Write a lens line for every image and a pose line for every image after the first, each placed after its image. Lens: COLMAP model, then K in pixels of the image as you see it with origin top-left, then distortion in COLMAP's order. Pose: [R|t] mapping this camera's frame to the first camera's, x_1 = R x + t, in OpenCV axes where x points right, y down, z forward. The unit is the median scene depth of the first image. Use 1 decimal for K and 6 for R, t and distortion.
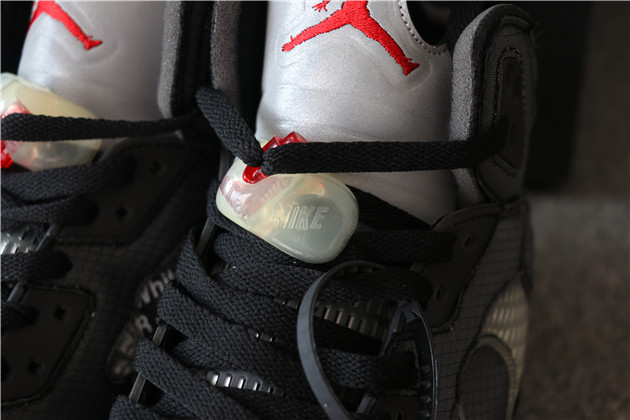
lens RADIAL K [[1171.3, 0, 315.0], [0, 1171.3, 210.0], [0, 0, 1]] dist [-0.071695, 0.065368]
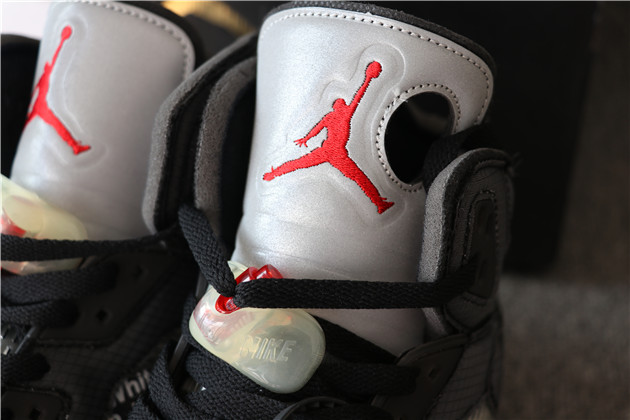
lens RADIAL K [[1171.3, 0, 315.0], [0, 1171.3, 210.0], [0, 0, 1]] dist [-0.071695, 0.065368]
pose [[0.998147, 0.060147, -0.009255, 0.029311], [-0.060176, 0.998184, -0.002804, -0.110068], [0.009069, 0.003356, 0.999953, -0.032443]]
